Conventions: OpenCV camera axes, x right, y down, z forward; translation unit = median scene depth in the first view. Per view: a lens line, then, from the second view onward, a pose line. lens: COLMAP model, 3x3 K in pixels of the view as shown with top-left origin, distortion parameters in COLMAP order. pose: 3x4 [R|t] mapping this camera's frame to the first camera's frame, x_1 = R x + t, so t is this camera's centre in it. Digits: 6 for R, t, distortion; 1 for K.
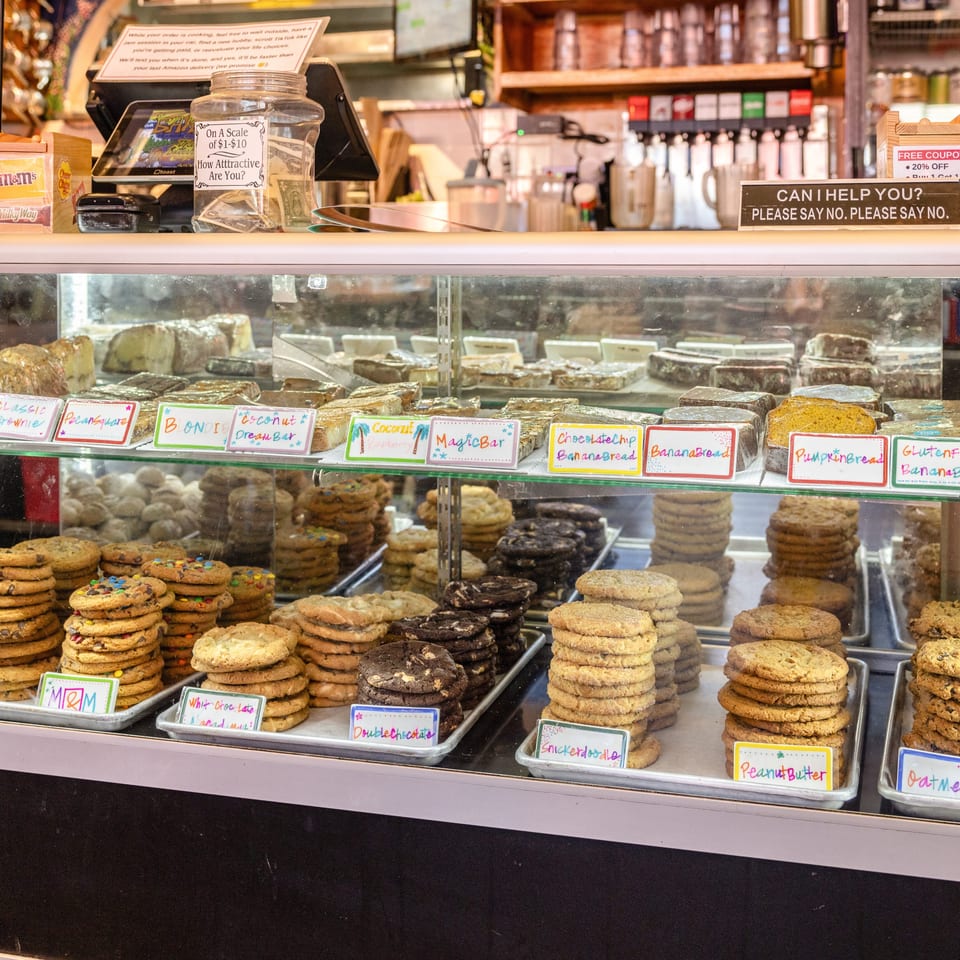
lens RADIAL K [[1720.9, 0, 480.0], [0, 1720.9, 480.0], [0, 0, 1]] dist [0.070697, 0.421645]
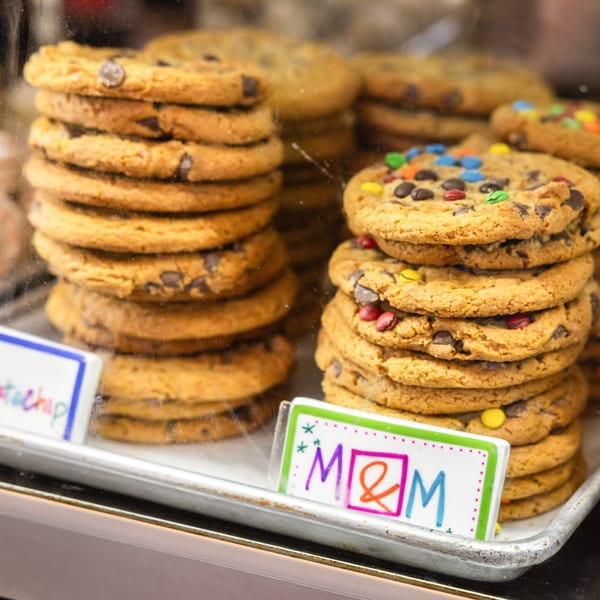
lens RADIAL K [[1075.6, 0, 300.0], [0, 1075.6, 300.0], [0, 0, 1]] dist [0.070697, 0.421645]
pose [[0.993401, 0.041298, 0.107002, -0.274843], [-0.067876, 0.963699, 0.258218, 0.029144], [-0.092454, -0.263777, 0.960143, 0.778801]]
